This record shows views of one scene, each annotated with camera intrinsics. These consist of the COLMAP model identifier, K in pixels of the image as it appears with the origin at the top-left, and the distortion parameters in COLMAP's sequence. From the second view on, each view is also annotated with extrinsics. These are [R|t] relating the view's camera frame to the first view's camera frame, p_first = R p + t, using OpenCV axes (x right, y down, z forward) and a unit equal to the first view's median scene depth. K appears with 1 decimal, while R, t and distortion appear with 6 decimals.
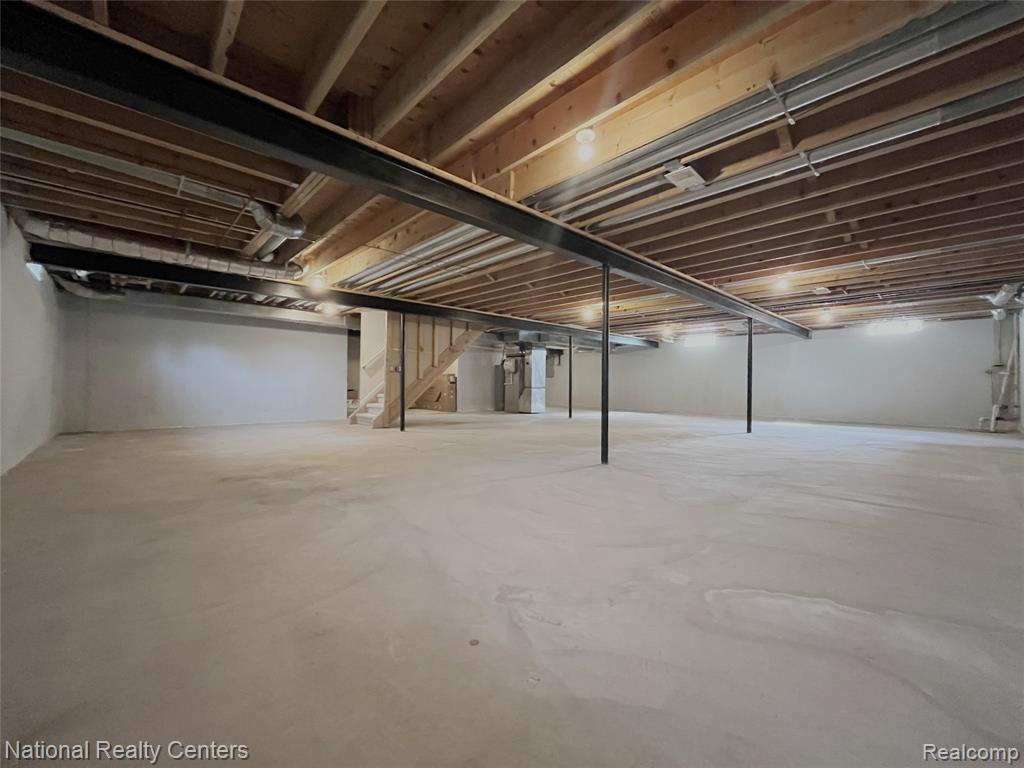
lens RADIAL K [[411.3, 0, 512.5], [0, 411.3, 384.3], [0, 0, 1]] dist [-0.003572, 0.000561]
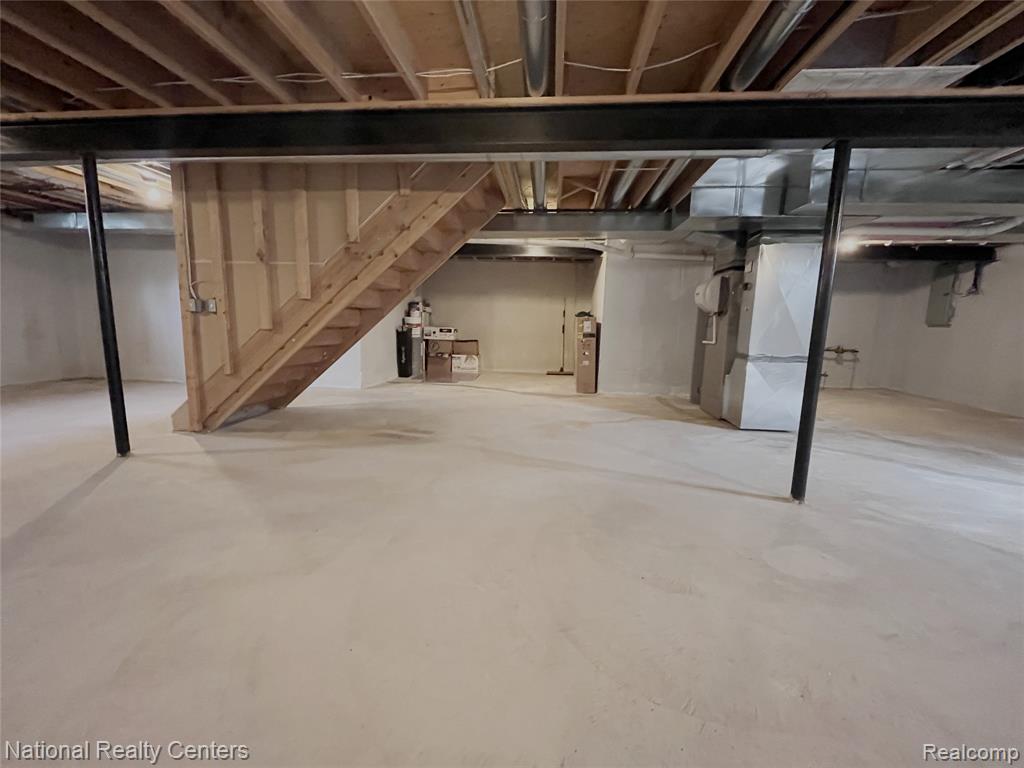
lens RADIAL K [[411.3, 0, 511.0], [0, 411.3, 381.9], [0, 0, 1]] dist [-0.003572, 0.000561]
pose [[0.654996, 0.119833, -0.746070, 0.169706], [-0.019127, 0.989658, 0.142166, -0.016575], [0.755390, -0.078848, 0.650514, 0.599681]]
